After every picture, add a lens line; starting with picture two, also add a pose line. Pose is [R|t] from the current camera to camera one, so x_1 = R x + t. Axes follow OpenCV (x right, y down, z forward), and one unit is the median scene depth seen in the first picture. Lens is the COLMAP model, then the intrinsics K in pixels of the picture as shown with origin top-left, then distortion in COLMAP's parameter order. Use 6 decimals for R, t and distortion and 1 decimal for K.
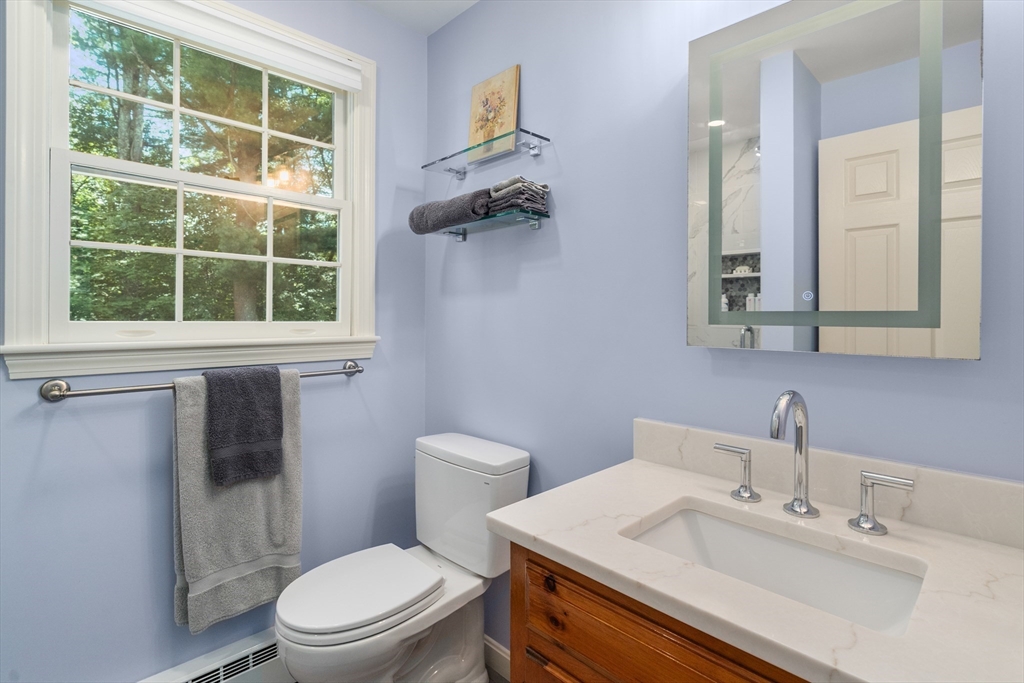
lens RADIAL K [[485.2, 0, 509.3], [0, 485.2, 318.0], [0, 0, 1]] dist [0.004318, -0.001451]
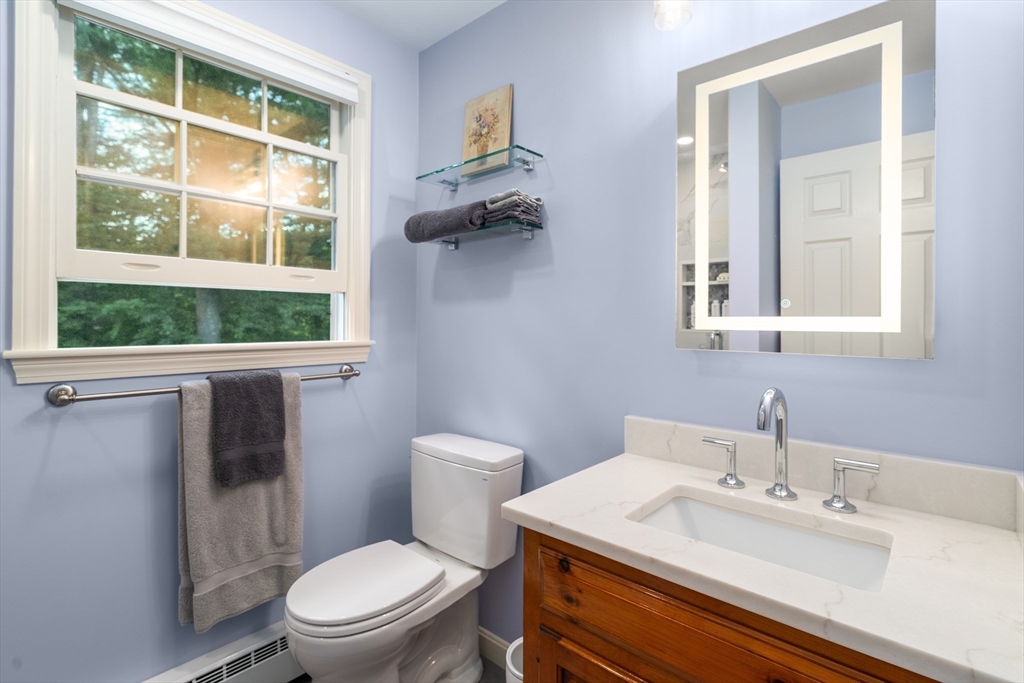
lens RADIAL K [[485.2, 0, 494.1], [0, 485.2, 320.8], [0, 0, 1]] dist [0.004318, -0.001451]
pose [[0.998009, 0.000767, 0.063068, -0.092032], [-0.000476, 0.999989, -0.004638, -0.000188], [-0.063071, 0.004599, 0.997998, -0.056641]]
